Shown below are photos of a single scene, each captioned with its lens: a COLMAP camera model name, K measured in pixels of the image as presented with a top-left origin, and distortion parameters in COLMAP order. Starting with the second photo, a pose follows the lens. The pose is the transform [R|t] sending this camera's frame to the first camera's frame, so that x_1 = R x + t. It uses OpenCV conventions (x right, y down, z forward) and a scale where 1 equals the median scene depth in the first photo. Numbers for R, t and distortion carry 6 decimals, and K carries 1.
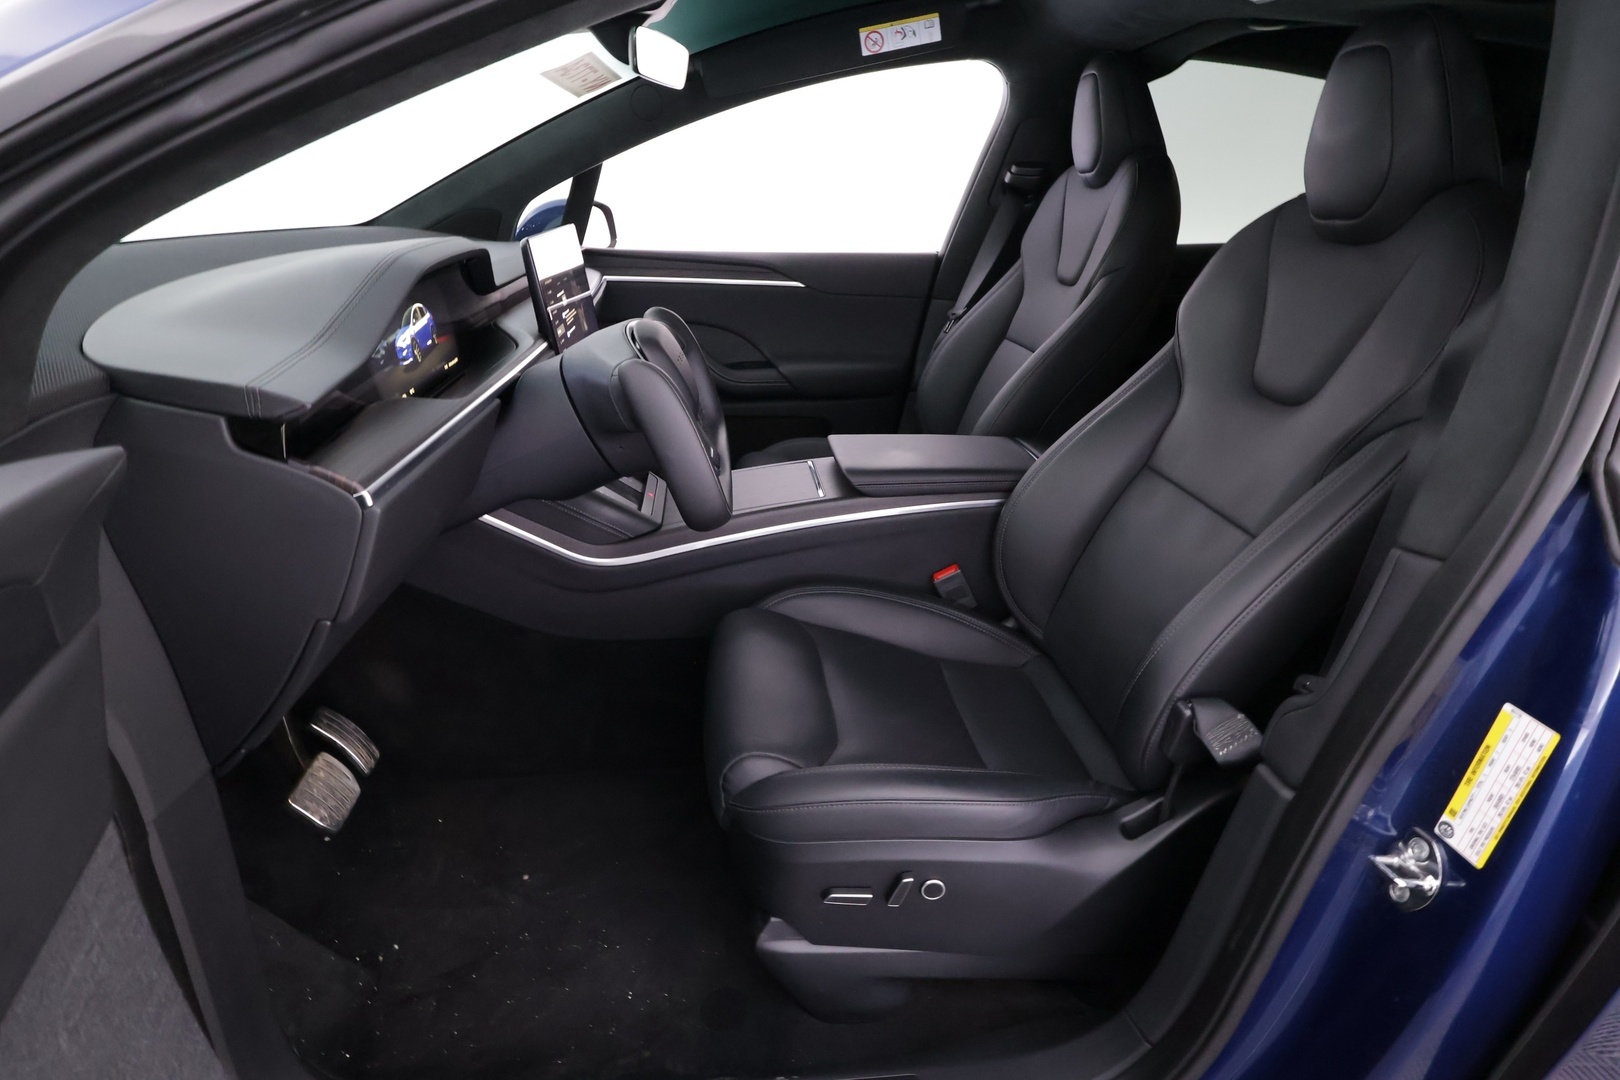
lens RADIAL K [[889.5, 0, 810.0], [0, 889.5, 540.0], [0, 0, 1]] dist [-0.009929, -0.000862]
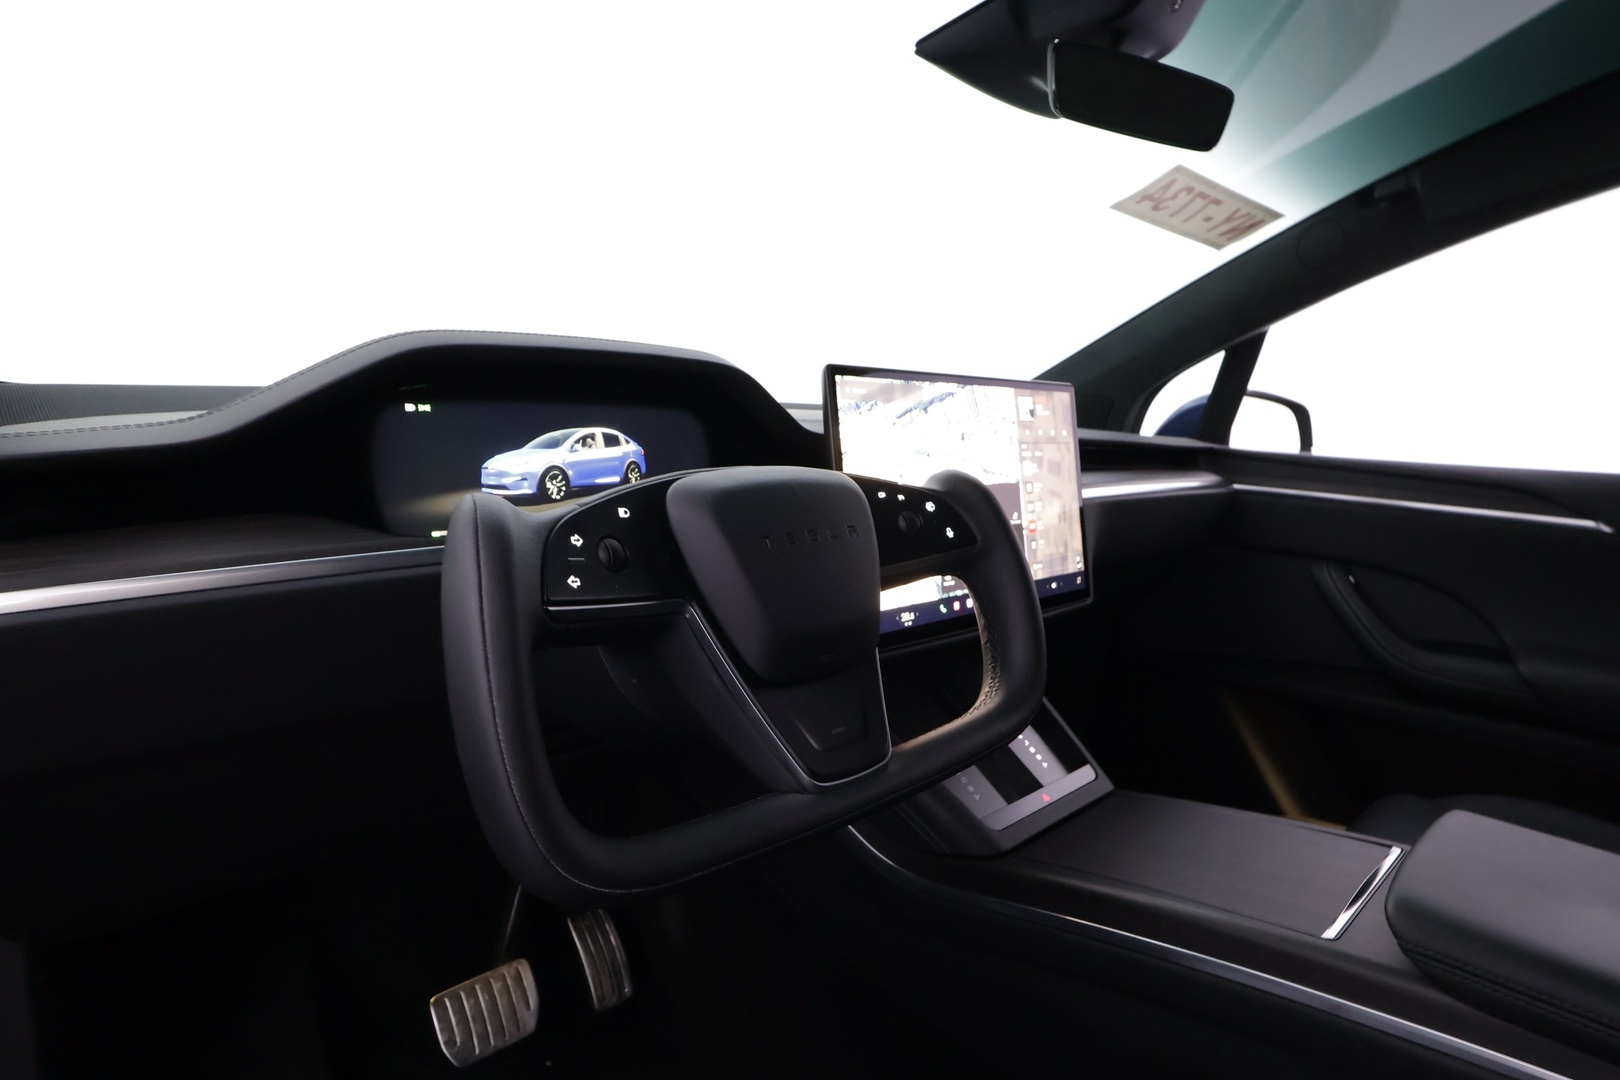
lens RADIAL K [[889.5, 0, 810.0], [0, 889.5, 540.0], [0, 0, 1]] dist [-0.009929, -0.000862]
pose [[0.611786, 0.112470, -0.782987, 0.127190], [-0.315315, 0.942474, -0.110992, -0.069900], [0.725461, 0.314791, 0.612056, 0.336416]]
